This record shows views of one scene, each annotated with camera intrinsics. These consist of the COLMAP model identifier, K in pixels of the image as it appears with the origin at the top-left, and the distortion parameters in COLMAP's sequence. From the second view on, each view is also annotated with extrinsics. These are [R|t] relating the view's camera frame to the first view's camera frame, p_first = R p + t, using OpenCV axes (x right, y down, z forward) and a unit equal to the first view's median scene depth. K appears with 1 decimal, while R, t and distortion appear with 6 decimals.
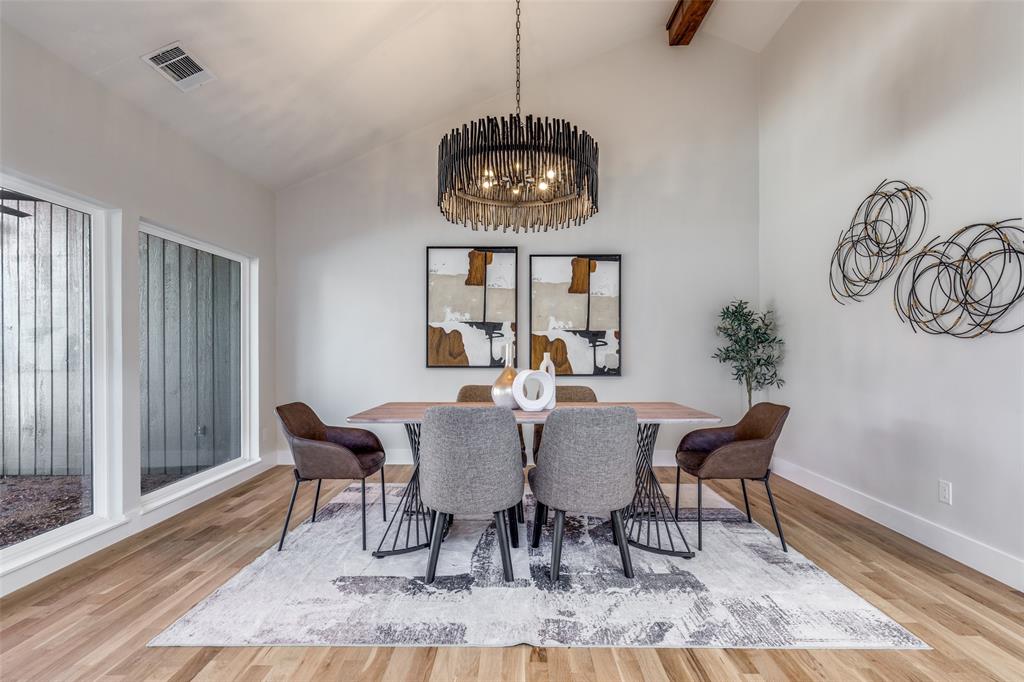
lens RADIAL K [[464.5, 0, 511.3], [0, 464.5, 349.8], [0, 0, 1]] dist [0.001431, 0.000027]
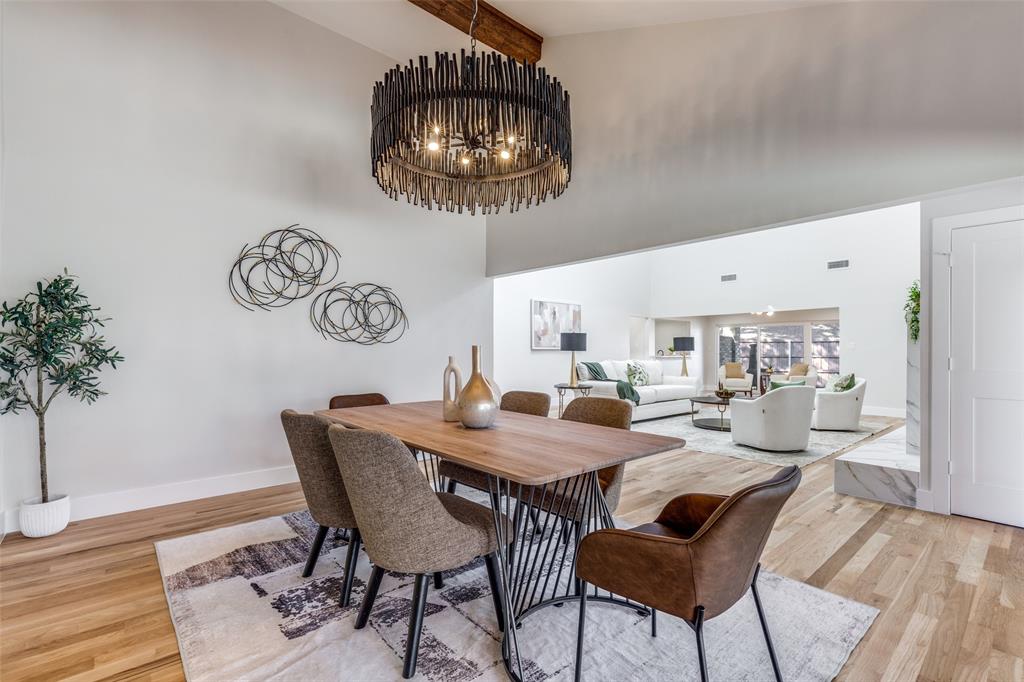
lens RADIAL K [[464.5, 0, 509.0], [0, 464.5, 346.4], [0, 0, 1]] dist [0.001431, 0.000027]
pose [[-0.673358, -0.001518, 0.739315, -0.653705], [-0.005717, 0.999979, -0.003154, -0.013558], [-0.739295, -0.006350, -0.673352, 1.590834]]
